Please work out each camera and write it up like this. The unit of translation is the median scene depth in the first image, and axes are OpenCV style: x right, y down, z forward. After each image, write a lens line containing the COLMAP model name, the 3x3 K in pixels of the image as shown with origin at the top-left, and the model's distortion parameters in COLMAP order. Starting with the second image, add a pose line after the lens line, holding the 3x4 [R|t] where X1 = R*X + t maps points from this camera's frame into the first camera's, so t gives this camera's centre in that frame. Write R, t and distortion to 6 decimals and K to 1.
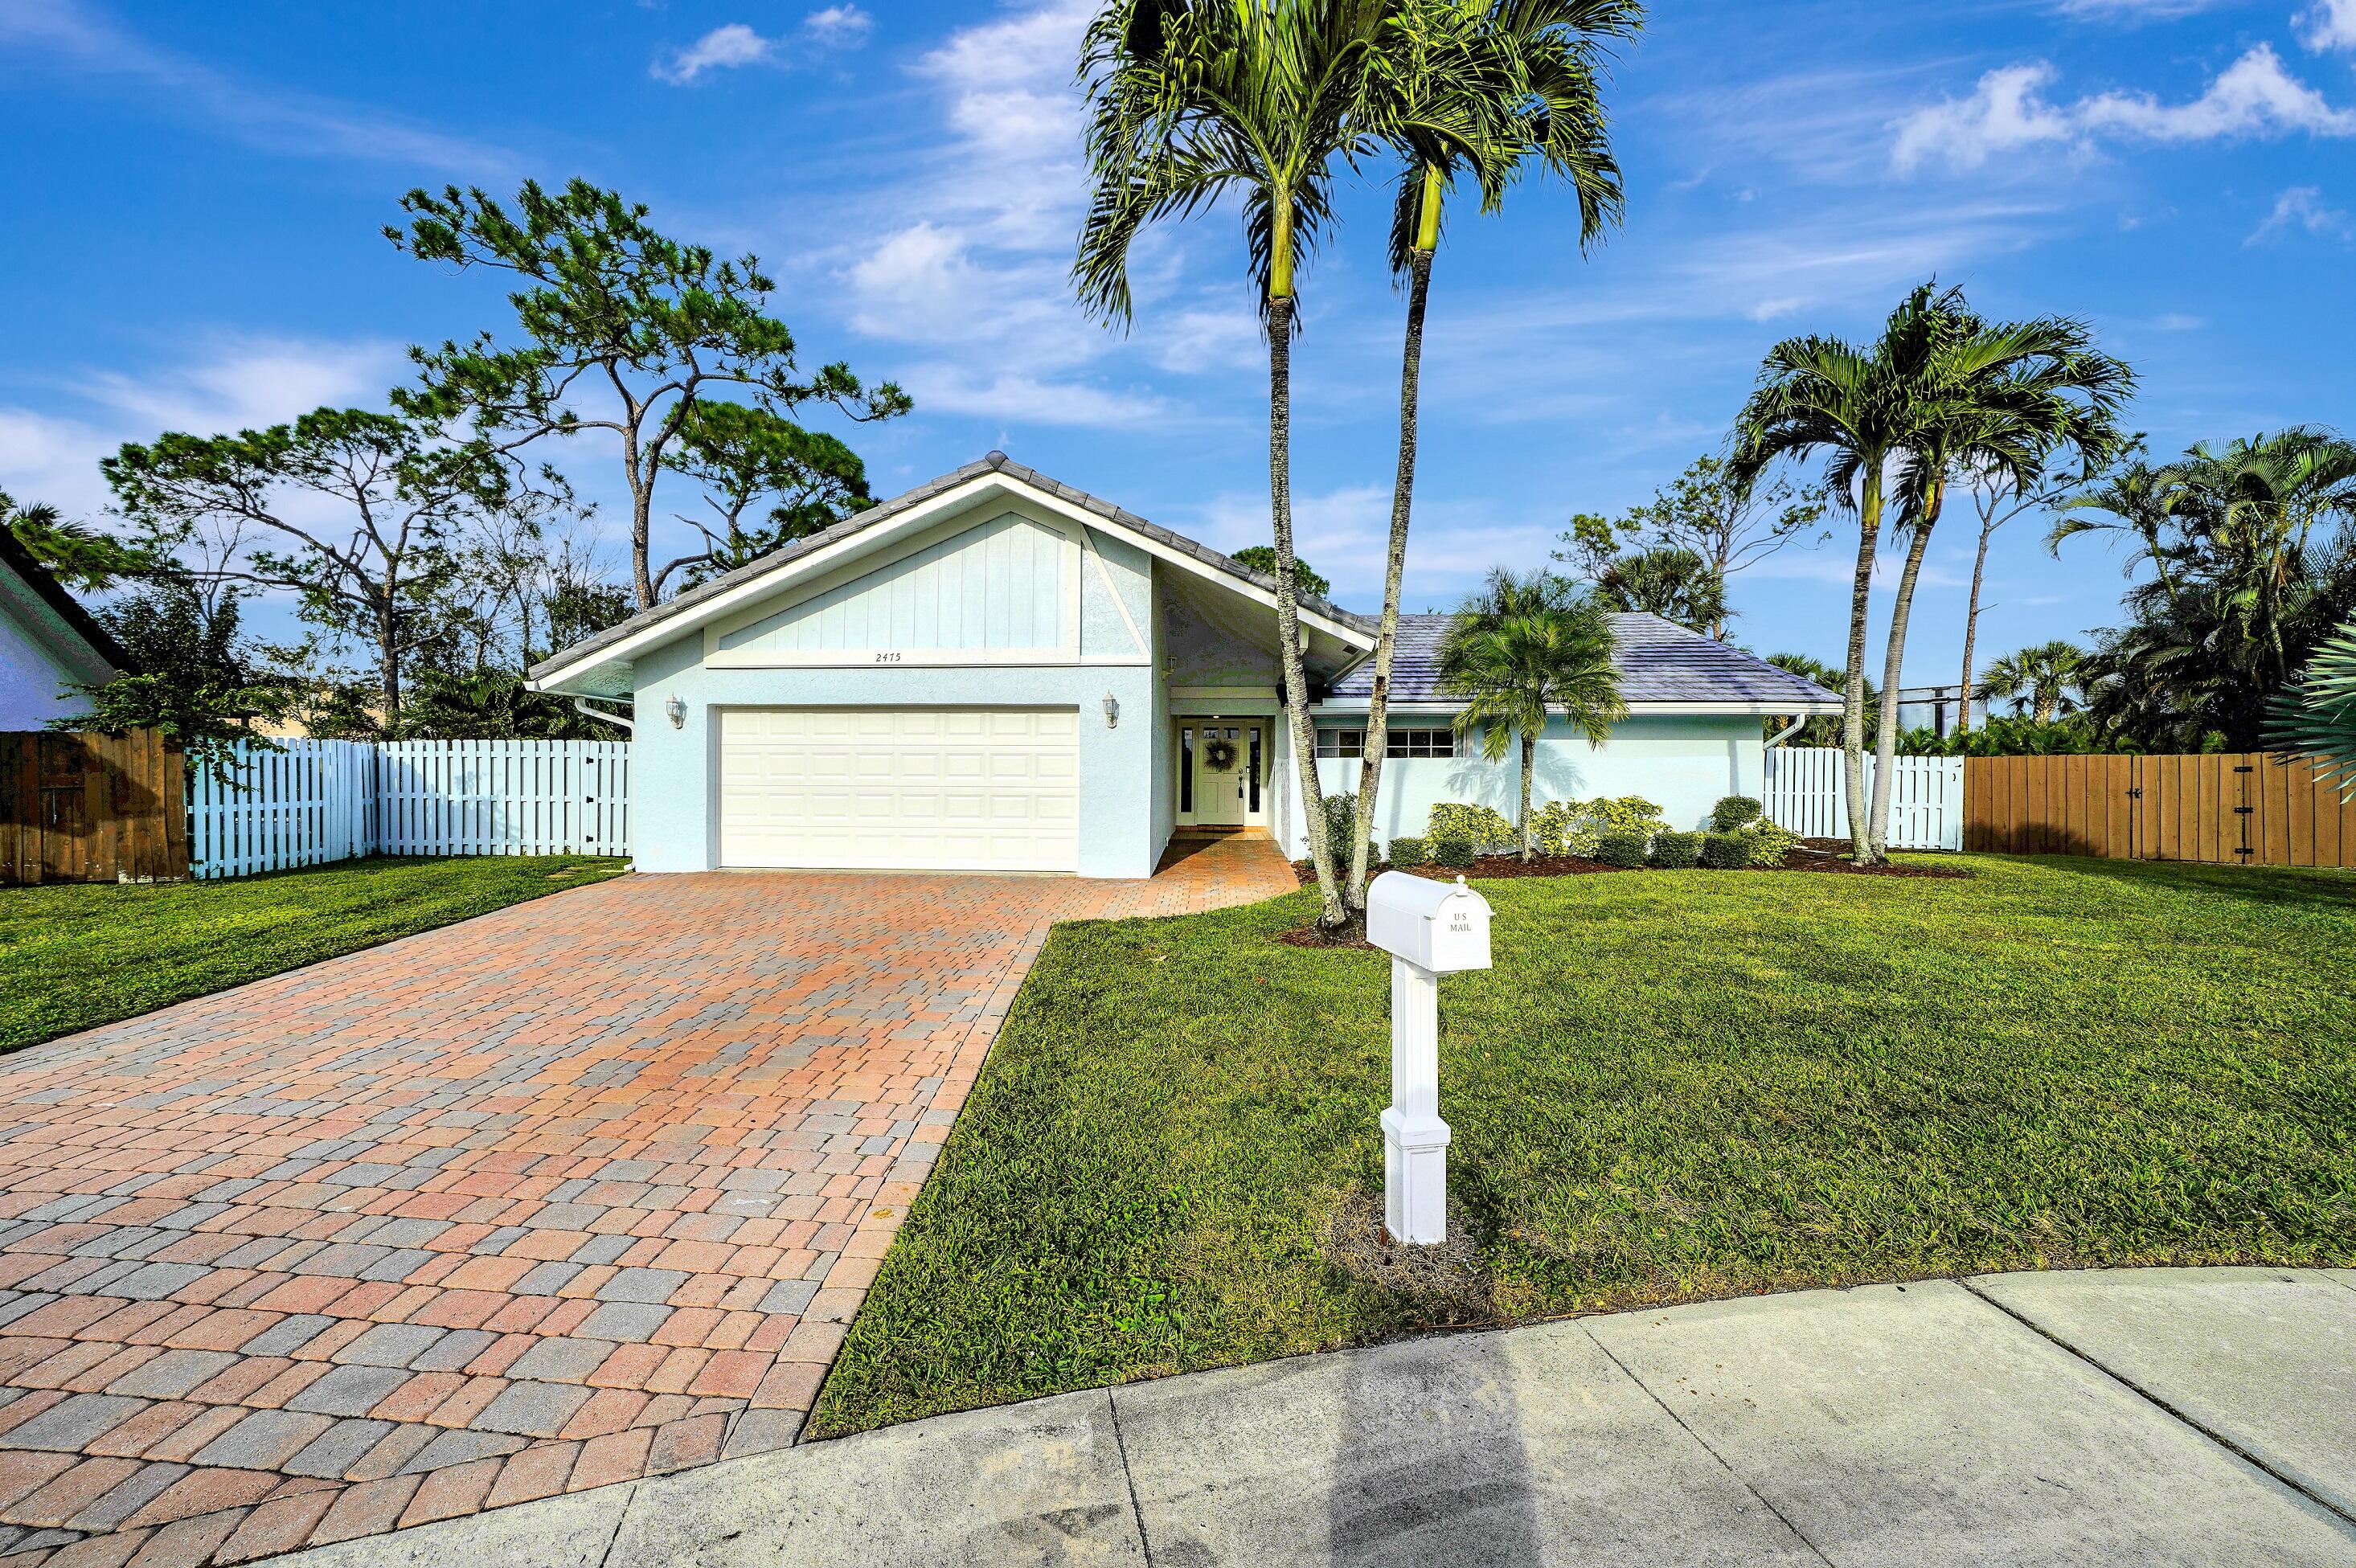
lens RADIAL K [[835.0, 0, 1188.4], [0, 835.0, 774.9], [0, 0, 1]] dist [-0.017844, 0.000113]
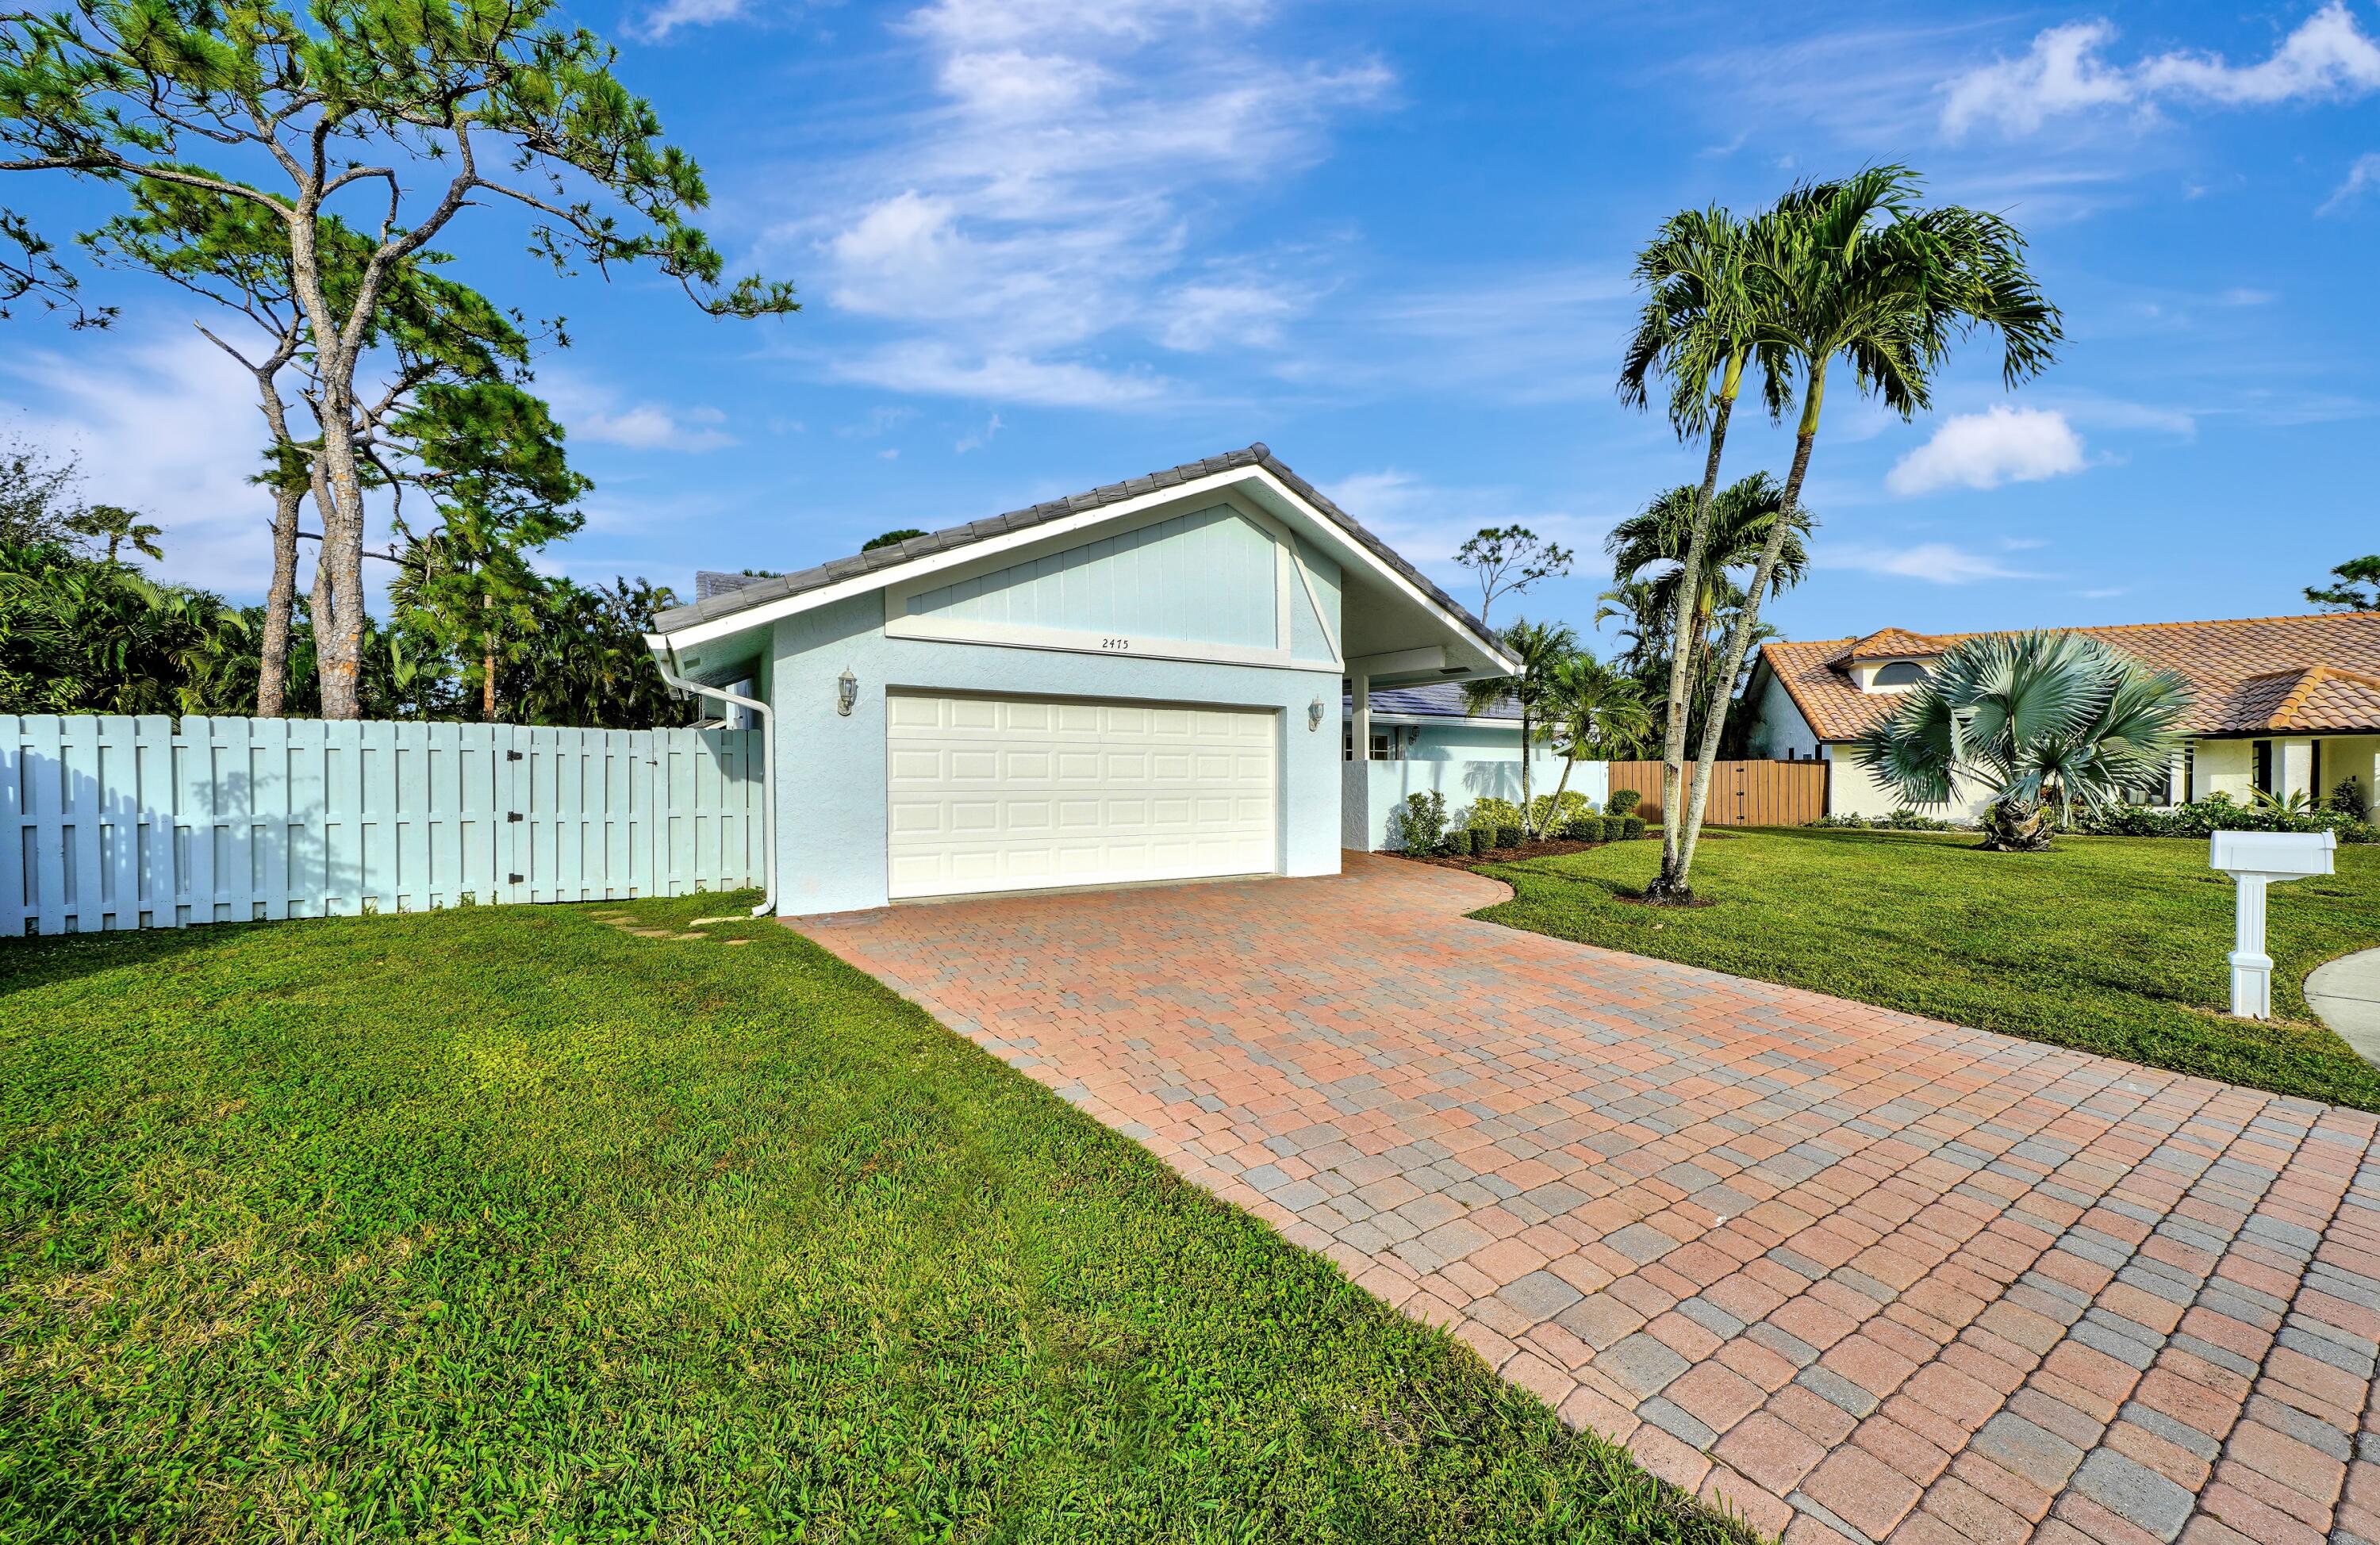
lens RADIAL K [[846.5, 0, 1193.4], [0, 846.5, 776.8], [0, 0, 1]] dist [-0.000611, -0.000063]
pose [[0.830684, -0.003680, 0.556732, -0.769571], [0.001823, 0.999991, 0.003889, -0.002792], [-0.556741, -0.002216, 0.830683, 0.194800]]
